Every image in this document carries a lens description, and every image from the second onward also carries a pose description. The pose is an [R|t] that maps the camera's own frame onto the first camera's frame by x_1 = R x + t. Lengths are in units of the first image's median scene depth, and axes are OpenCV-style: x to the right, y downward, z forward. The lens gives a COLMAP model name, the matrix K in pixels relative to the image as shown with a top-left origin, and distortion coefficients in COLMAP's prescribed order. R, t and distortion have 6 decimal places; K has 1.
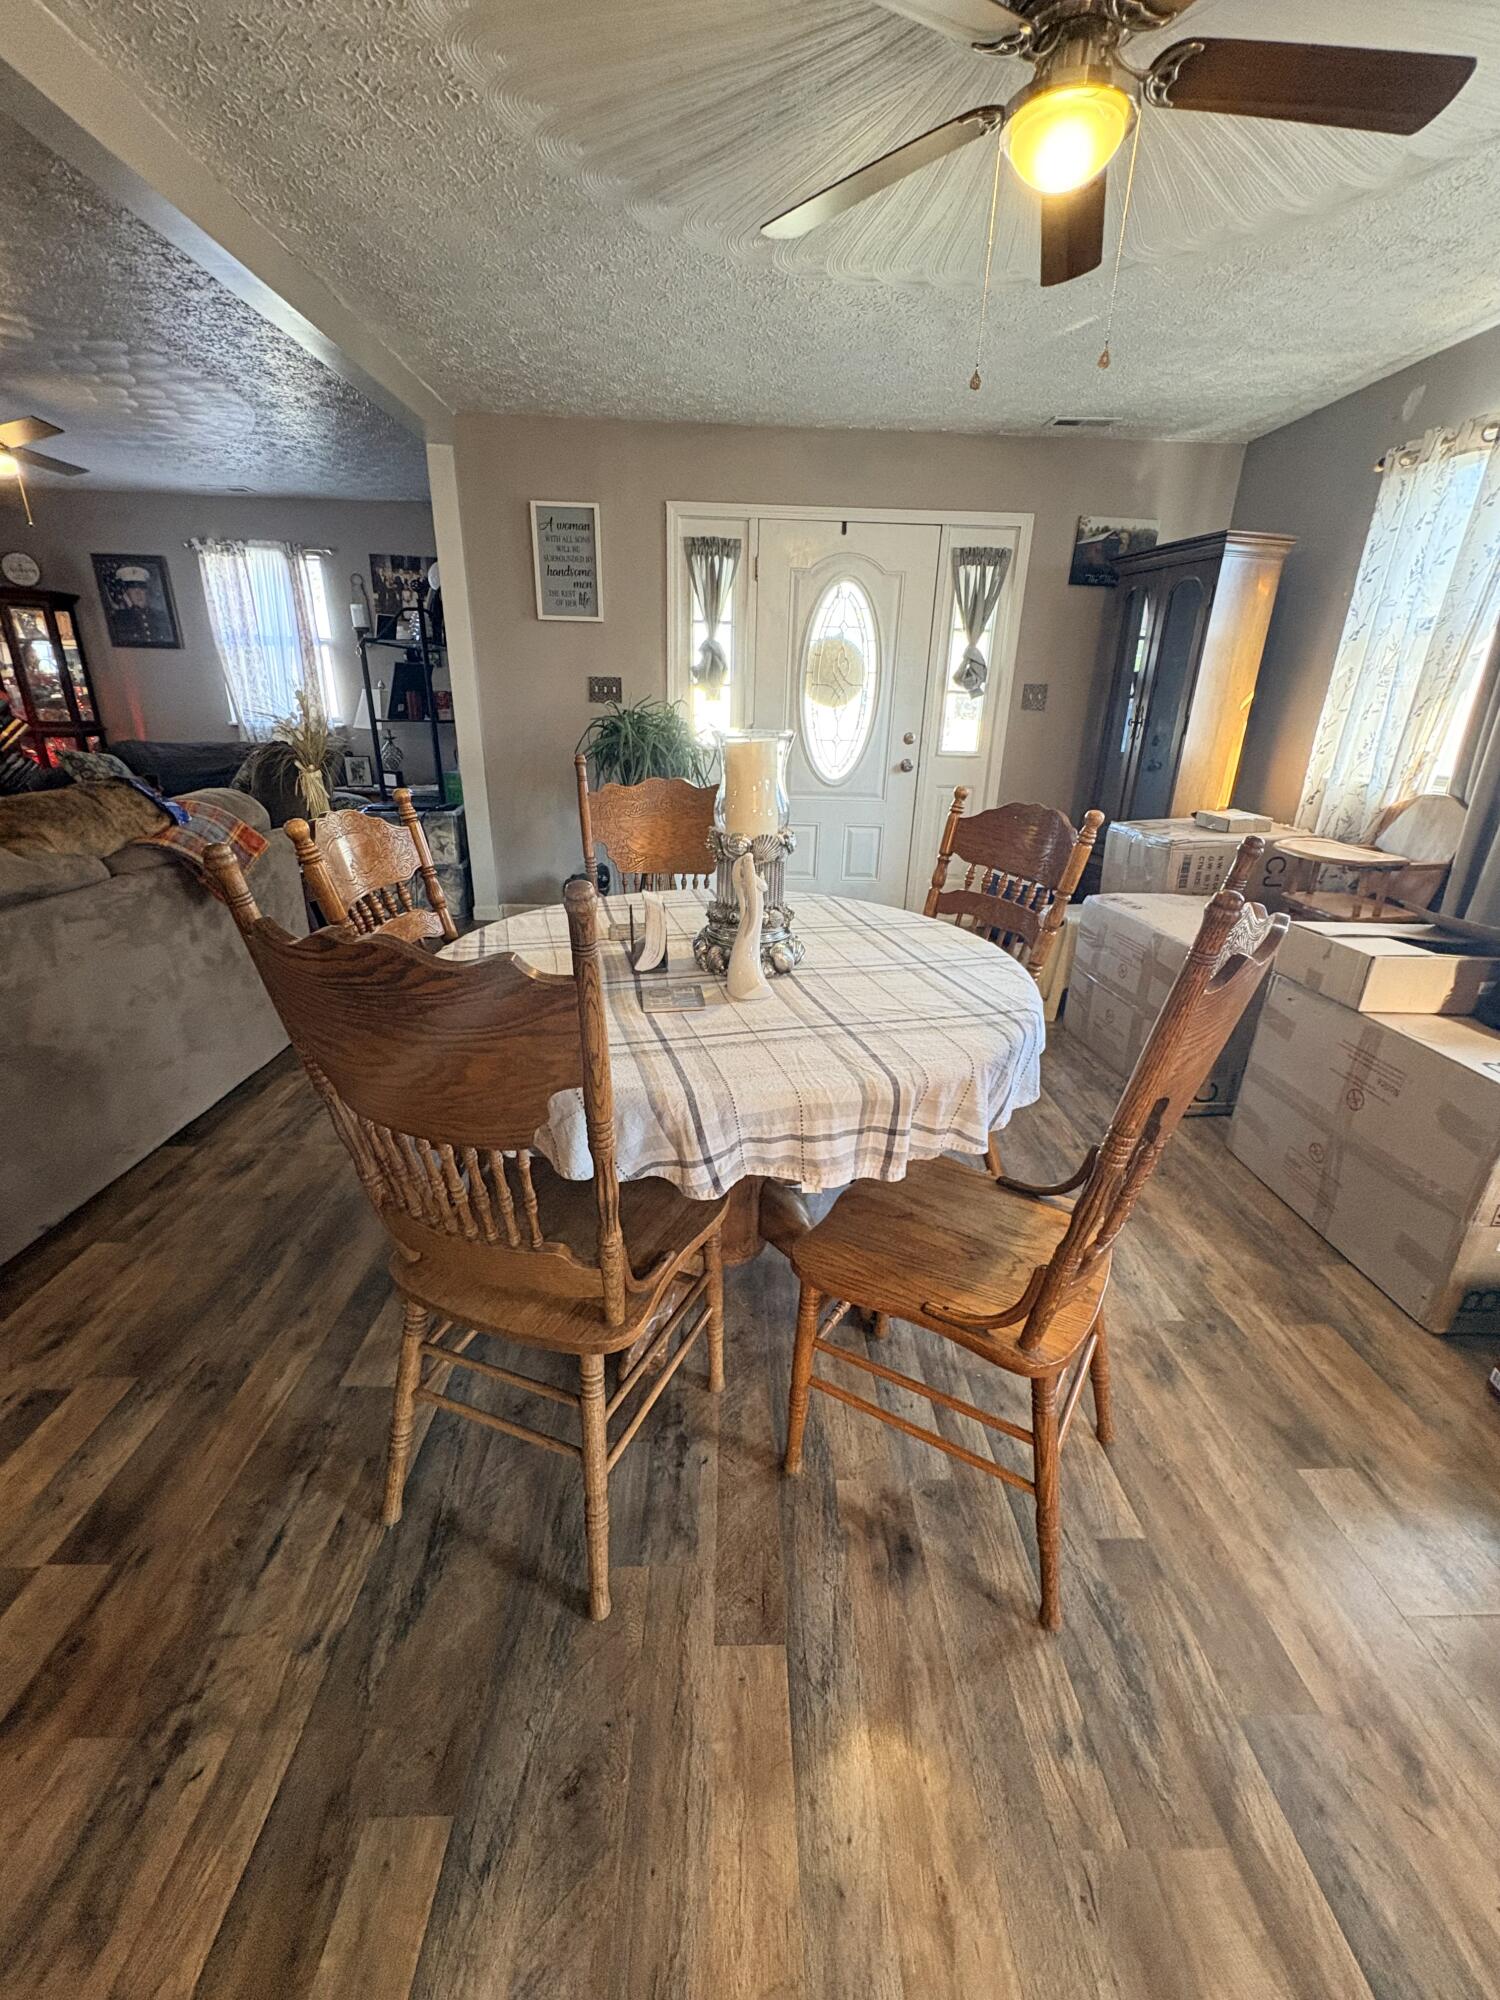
lens RADIAL K [[796.2, 0, 753.0], [0, 796.2, 999.4], [0, 0, 1]] dist [-0.000510, 0.000377]
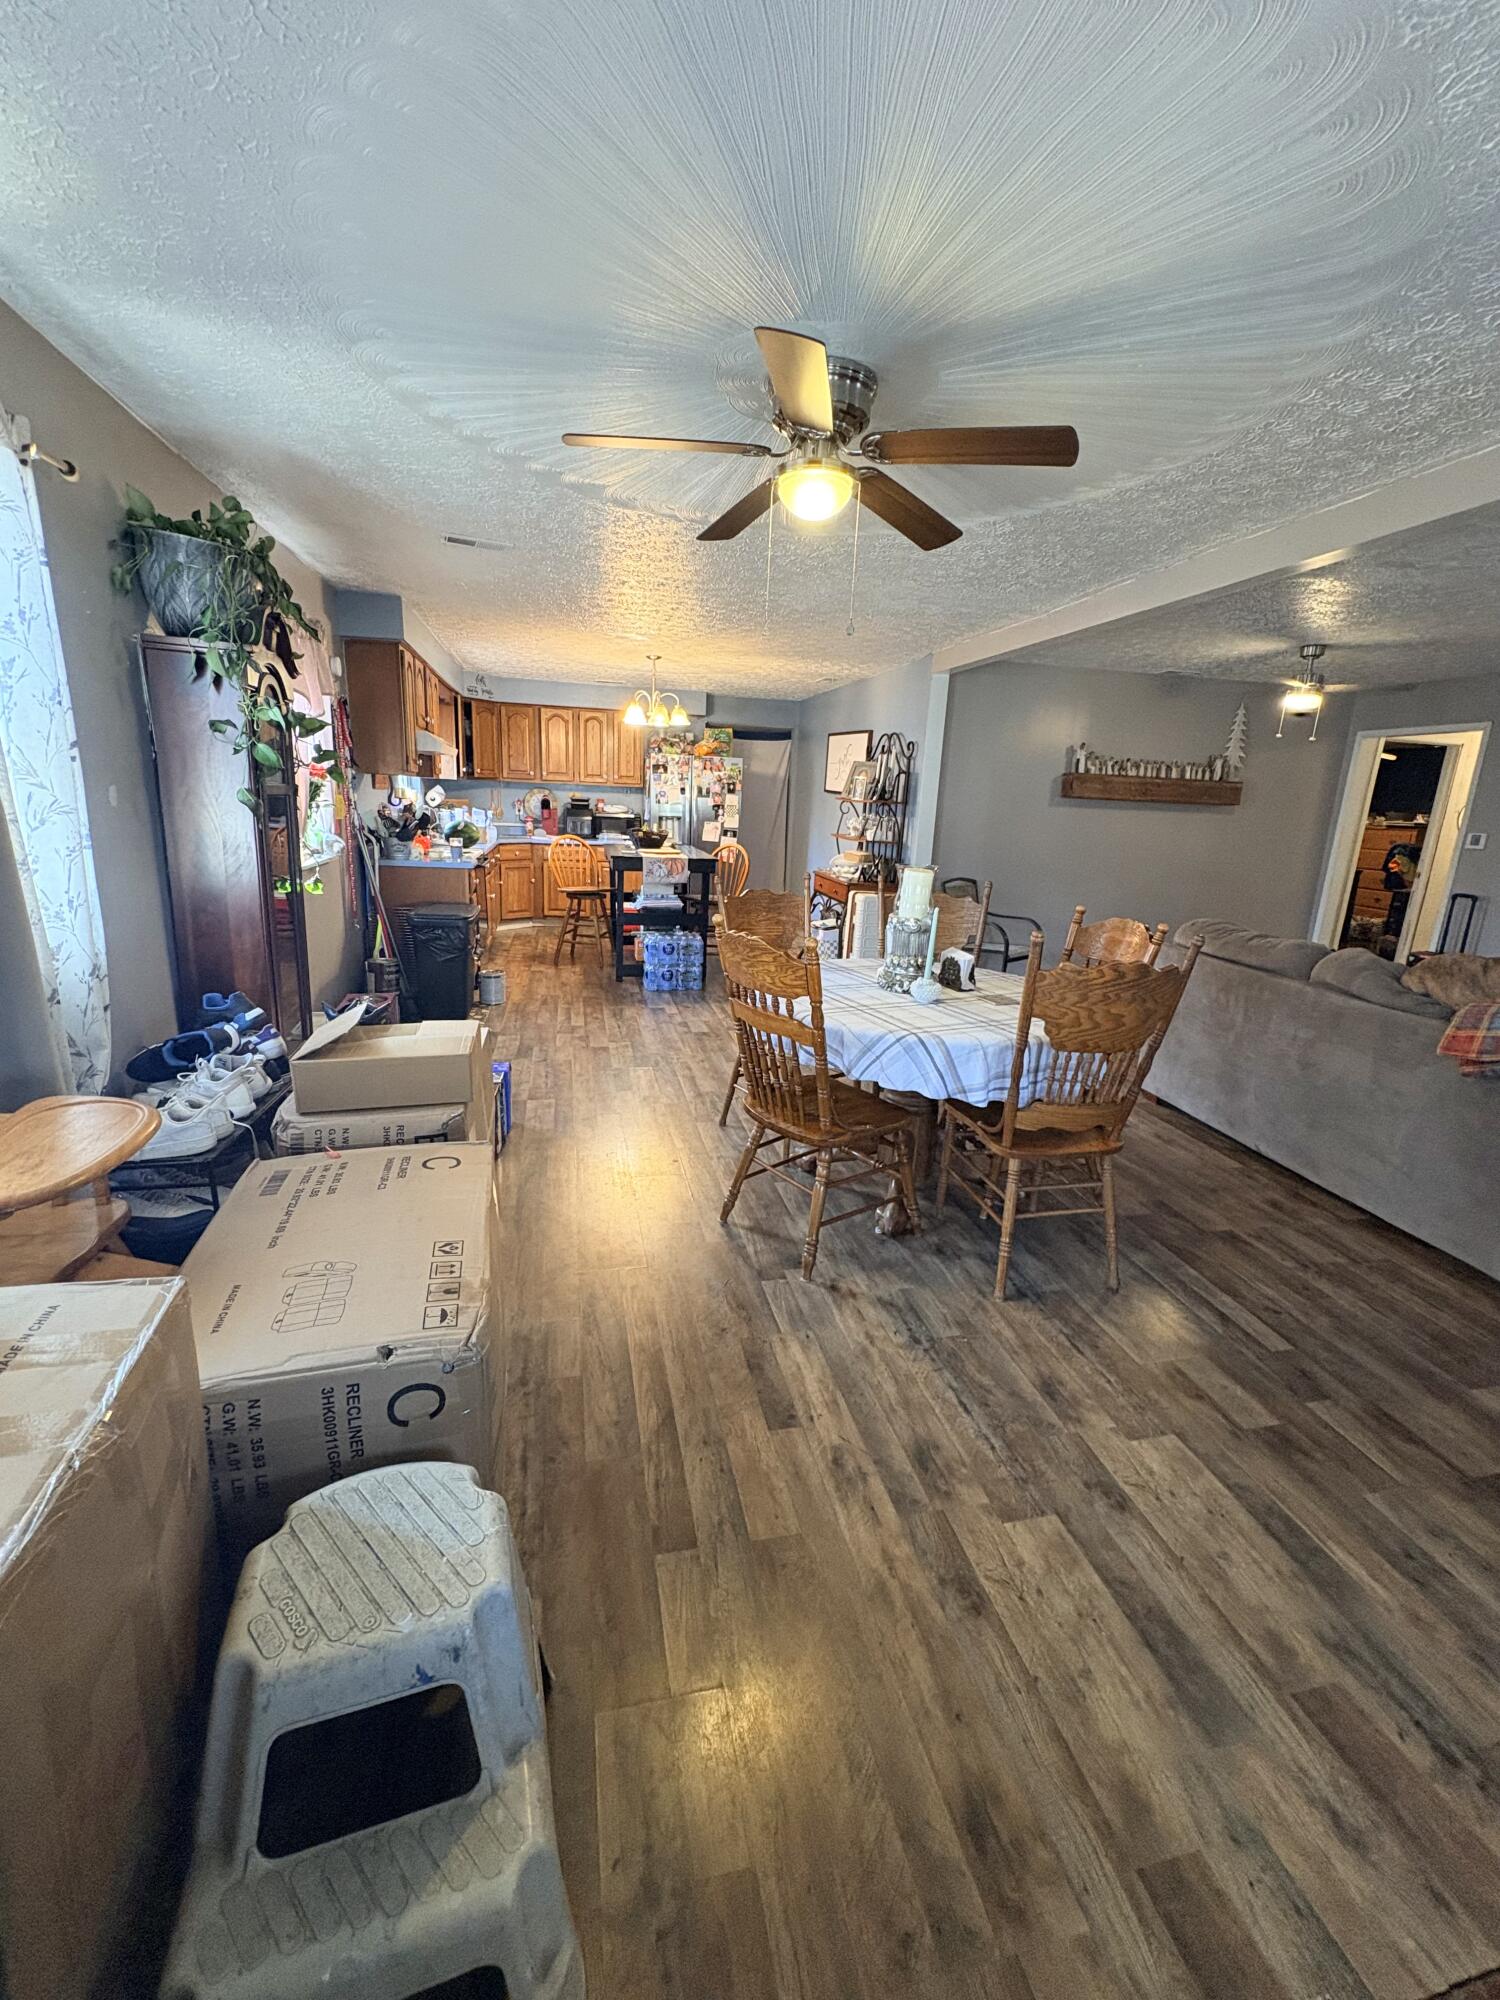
lens RADIAL K [[796.2, 0, 750.3], [0, 796.2, 998.8], [0, 0, 1]] dist [-0.000510, 0.000377]
pose [[-0.978471, -0.012684, -0.205994, 0.277970], [-0.129193, 0.816003, 0.563425, -0.391385], [0.160945, 0.577908, -0.800074, 0.942888]]
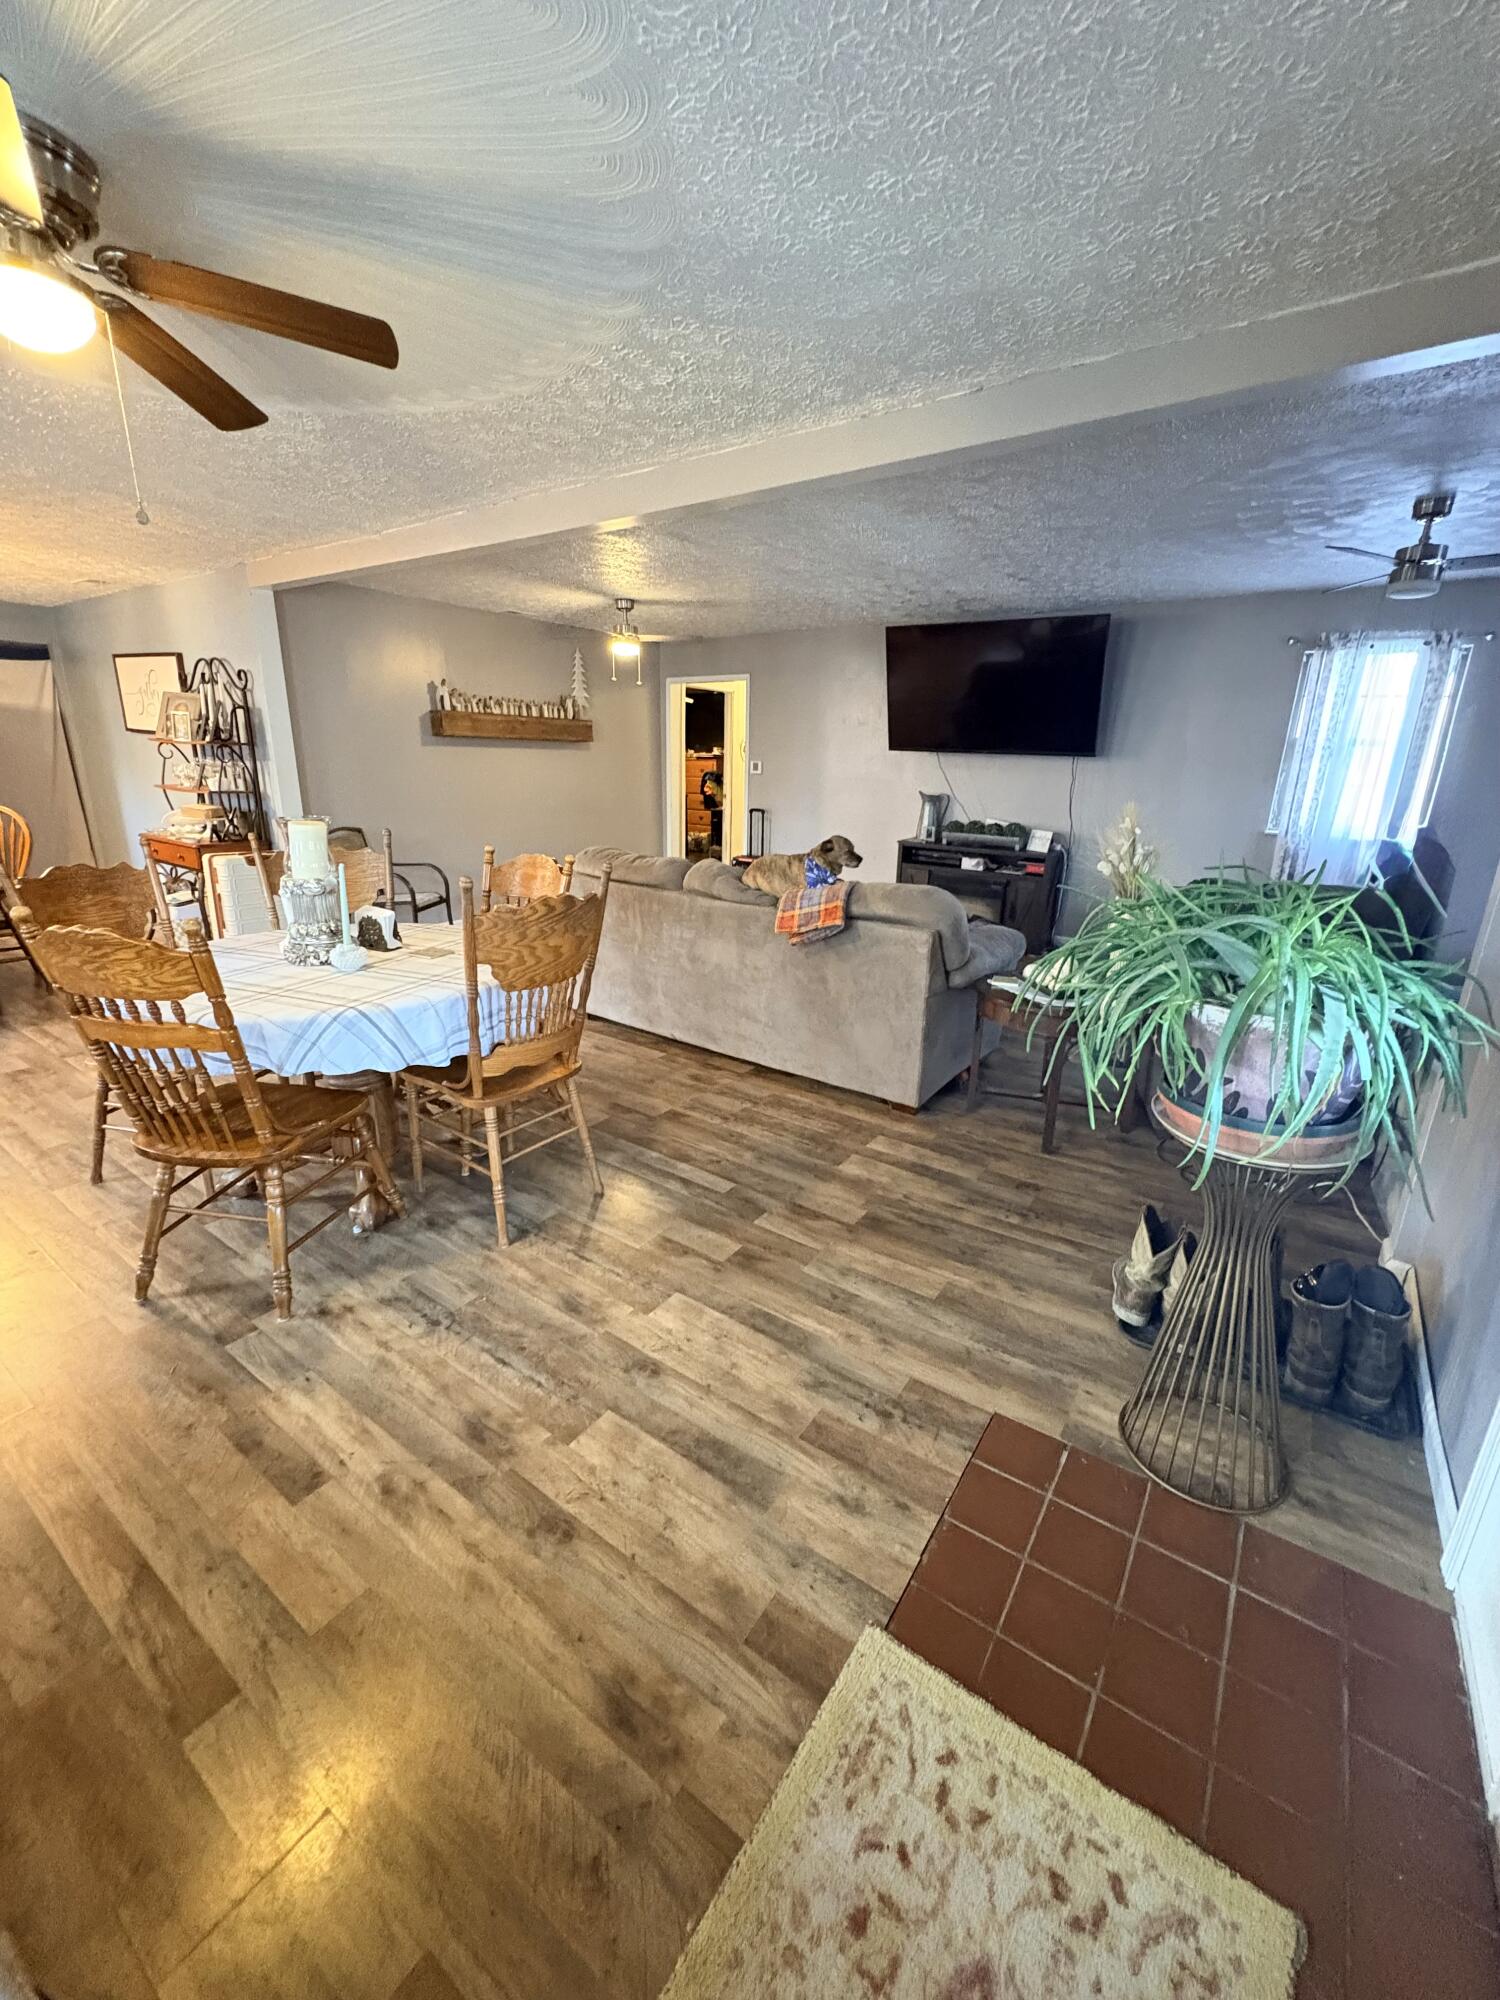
lens RADIAL K [[796.2, 0, 752.1], [0, 796.2, 999.3], [0, 0, 1]] dist [-0.000510, 0.000377]
pose [[-0.591634, 0.199494, -0.781134, 0.290392], [-0.321546, 0.830114, 0.455543, -0.383318], [0.739309, 0.520686, -0.426977, 0.923741]]
